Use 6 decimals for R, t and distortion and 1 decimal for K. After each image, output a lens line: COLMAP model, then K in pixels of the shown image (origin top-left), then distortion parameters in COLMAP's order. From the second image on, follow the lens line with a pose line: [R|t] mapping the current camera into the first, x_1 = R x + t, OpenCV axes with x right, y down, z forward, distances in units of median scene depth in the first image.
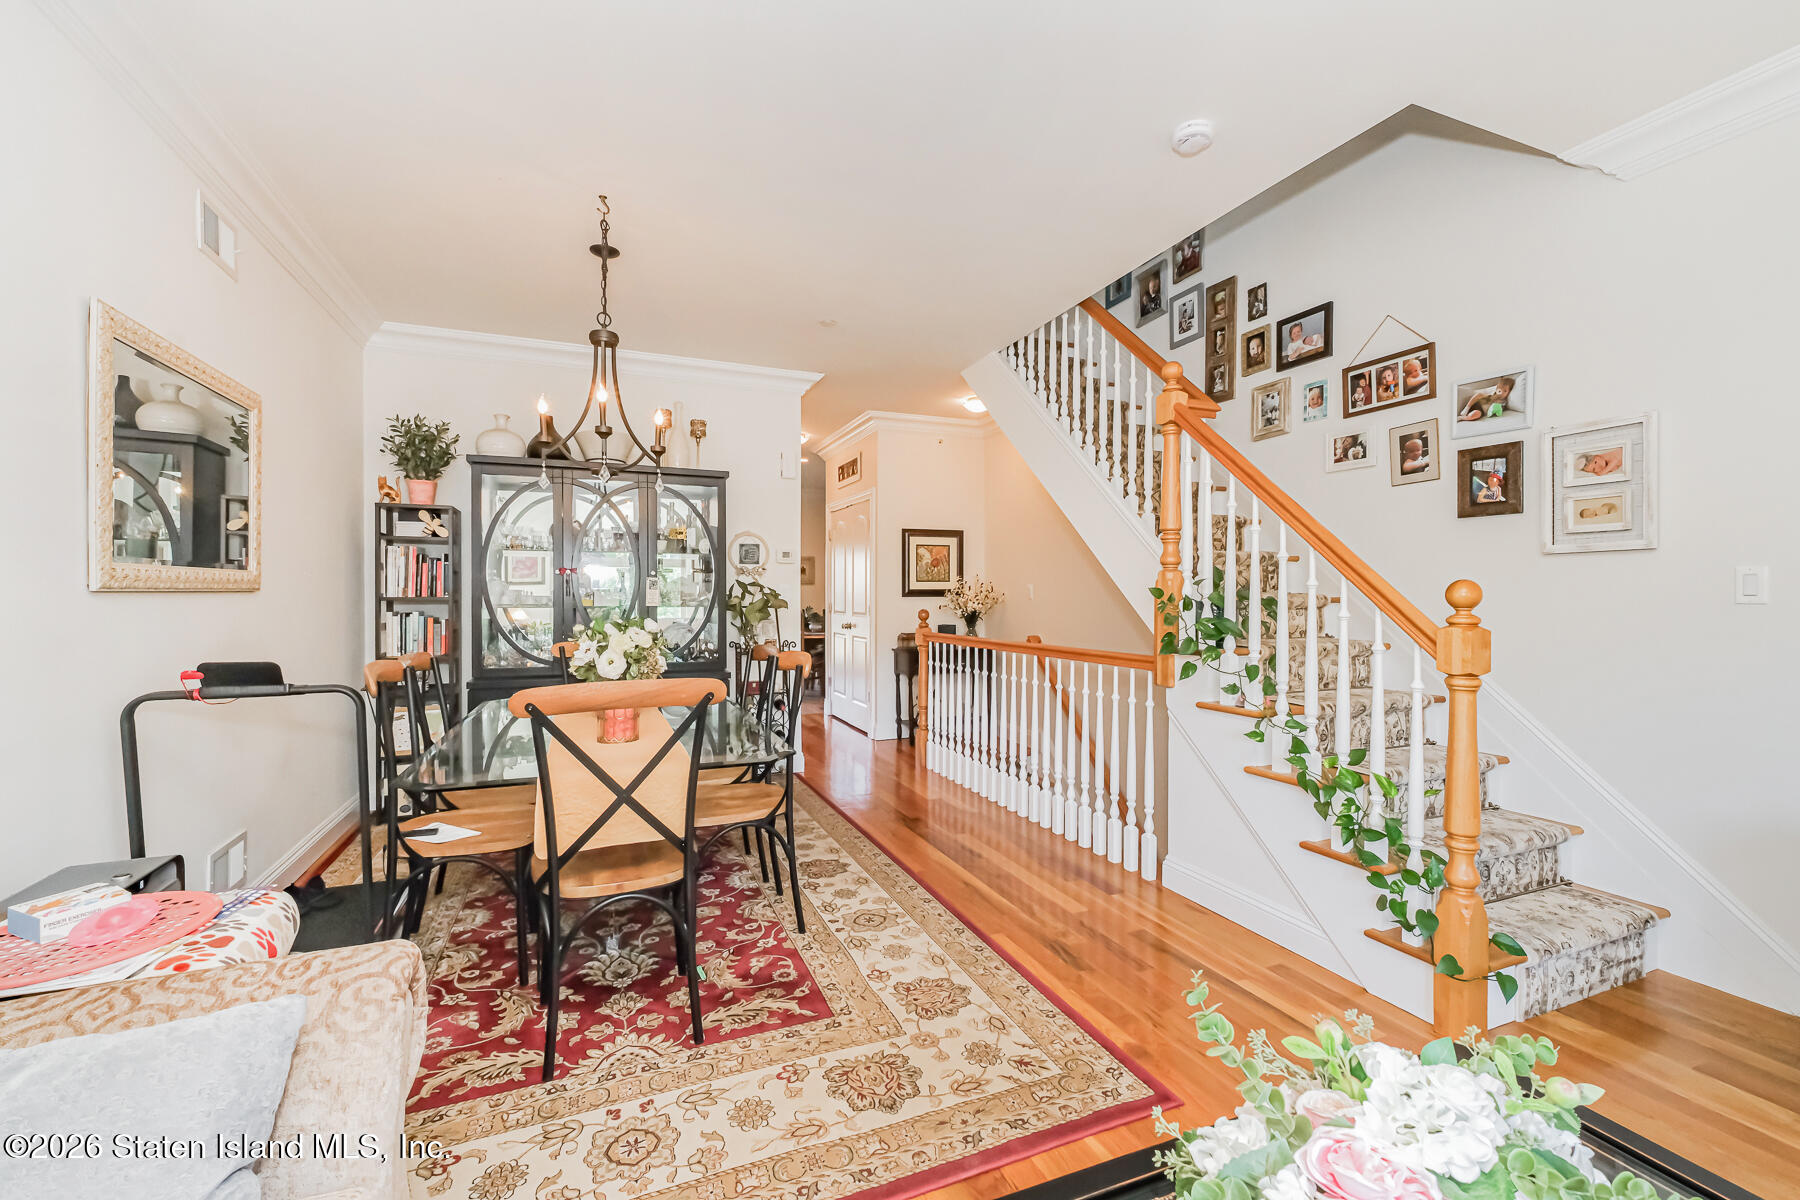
lens RADIAL K [[731.8, 0, 905.1], [0, 731.8, 607.7], [0, 0, 1]] dist [0.000762, -0.000071]
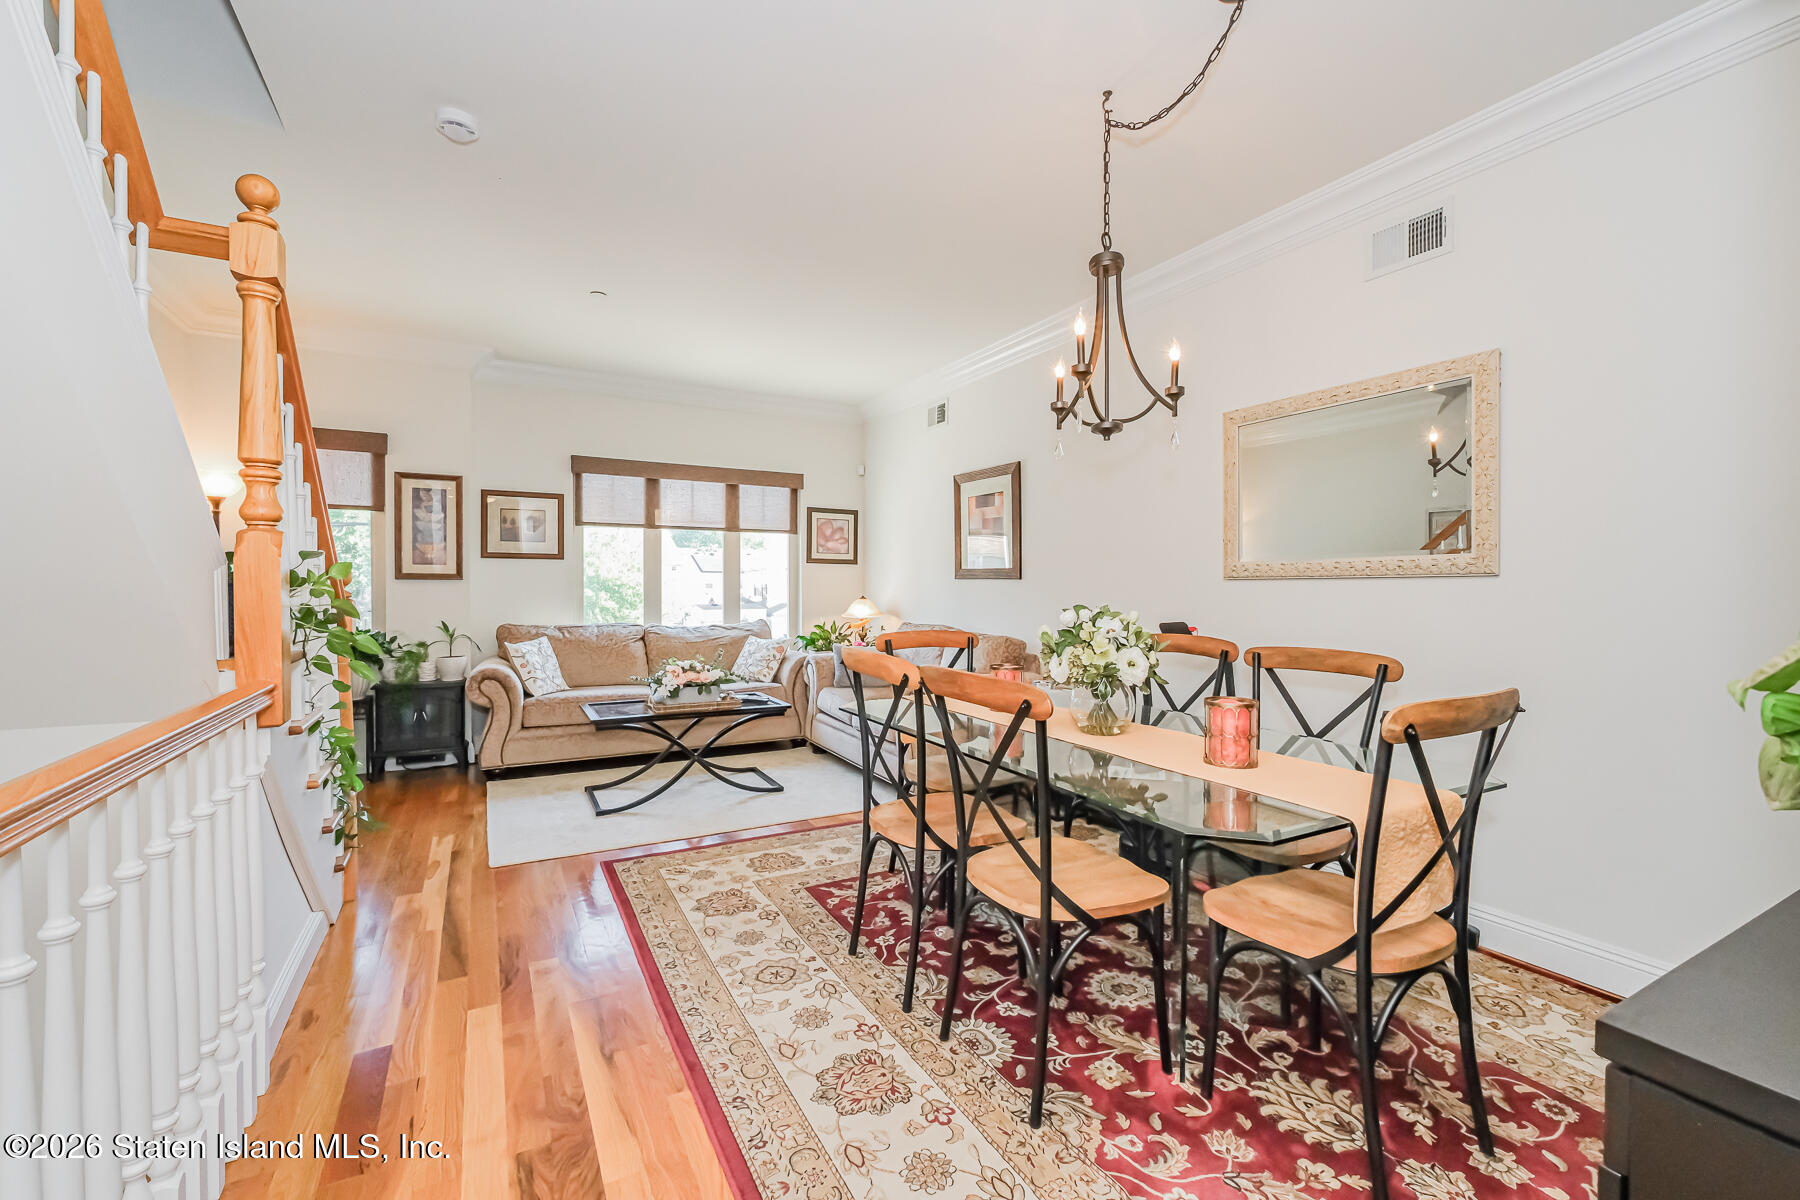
lens RADIAL K [[781.4, 0, 913.9], [0, 781.4, 595.4], [0, 0, 1]] dist [0.002153, -0.000361]
pose [[-0.992952, -0.003610, -0.118462, -0.091289], [-0.007038, 0.999568, 0.028537, -0.020863], [0.118307, 0.029170, -0.992548, 1.780449]]
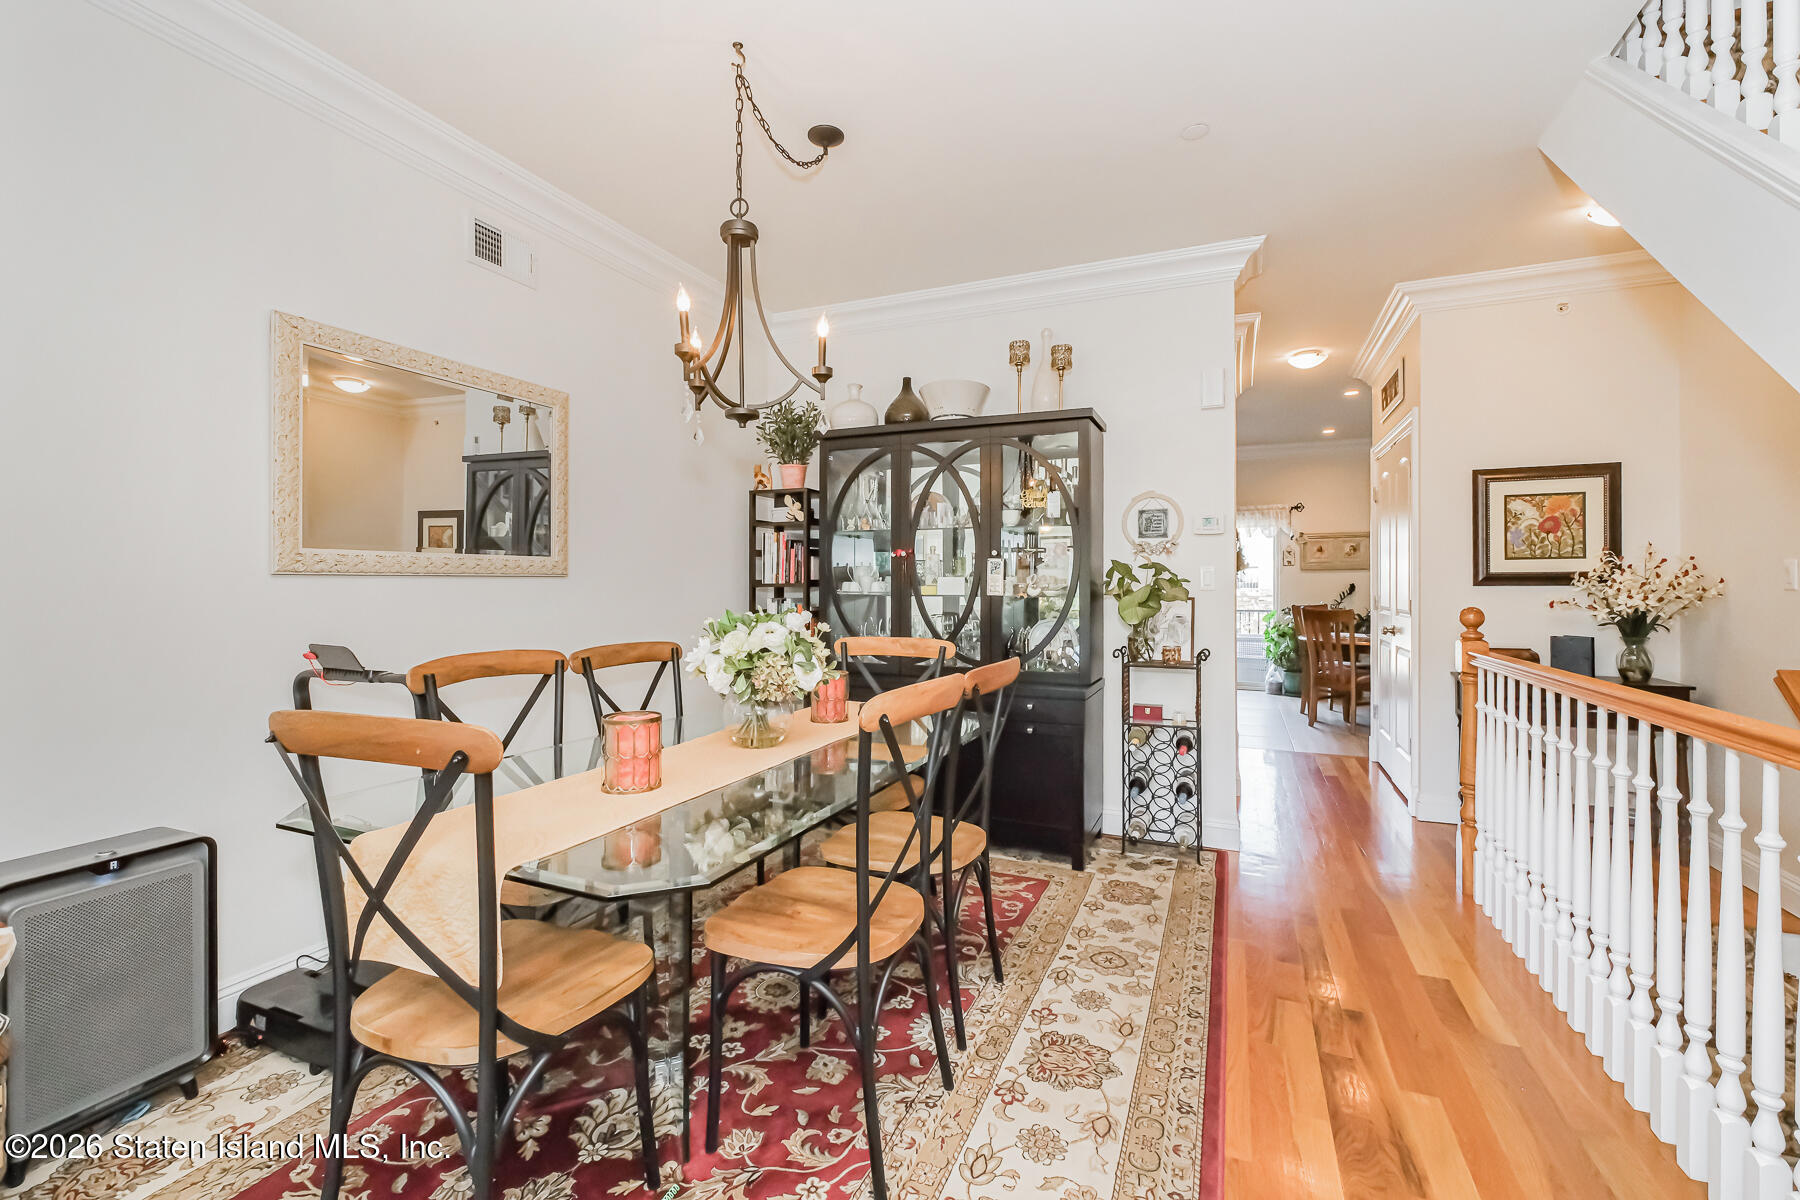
lens RADIAL K [[766.3, 0, 911.2], [0, 766.3, 581.7], [0, 0, 1]] dist [0.002920, -0.000006]
pose [[0.706146, -0.001564, -0.708064, 0.253593], [-0.014758, 0.999748, -0.016926, -0.003067], [0.707912, 0.022401, 0.705945, 0.554107]]
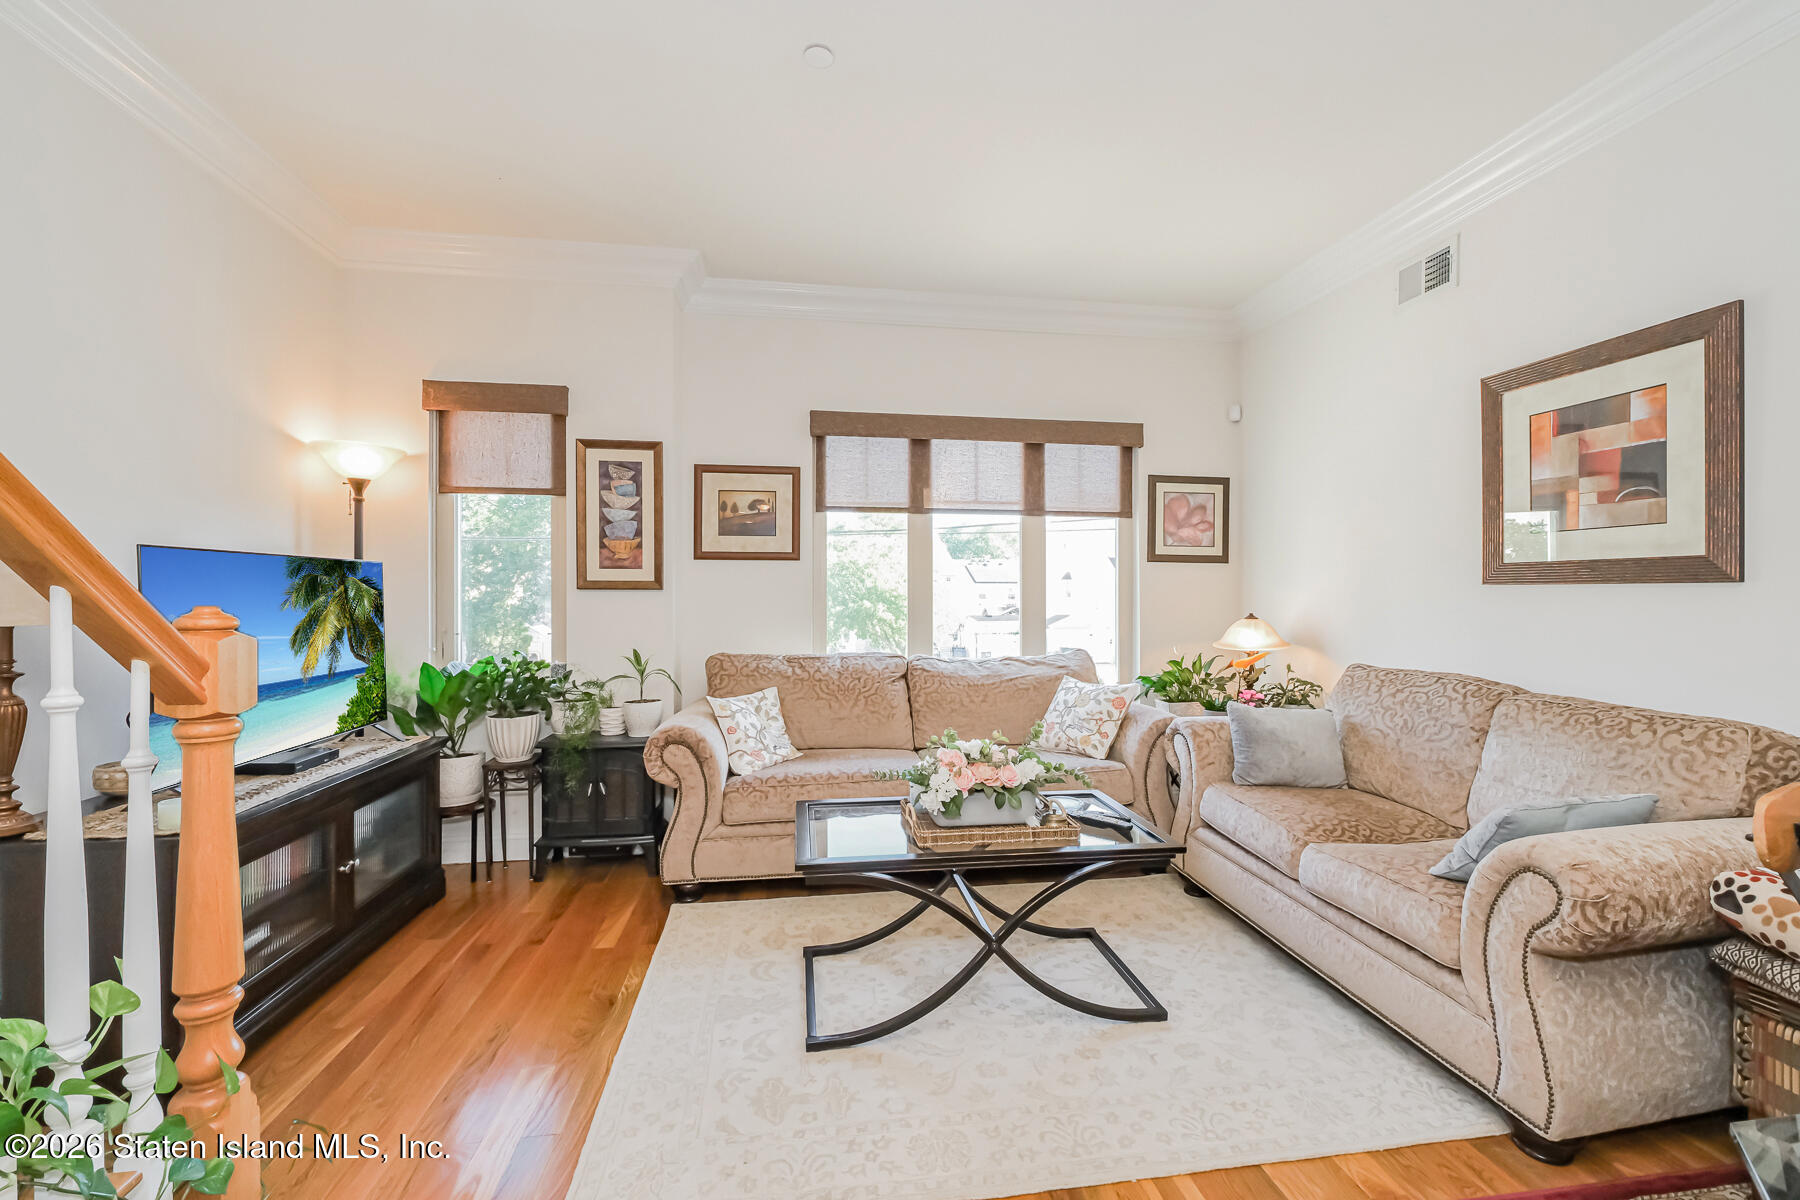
lens RADIAL K [[784.8, 0, 899.5], [0, 784.8, 606.5], [0, 0, 1]] dist [0.003980, 0.000008]
pose [[-0.971096, -0.005860, 0.238616, 0.052269], [0.001446, 0.999536, 0.030434, -0.009530], [-0.238684, 0.029899, -0.970637, 1.009798]]
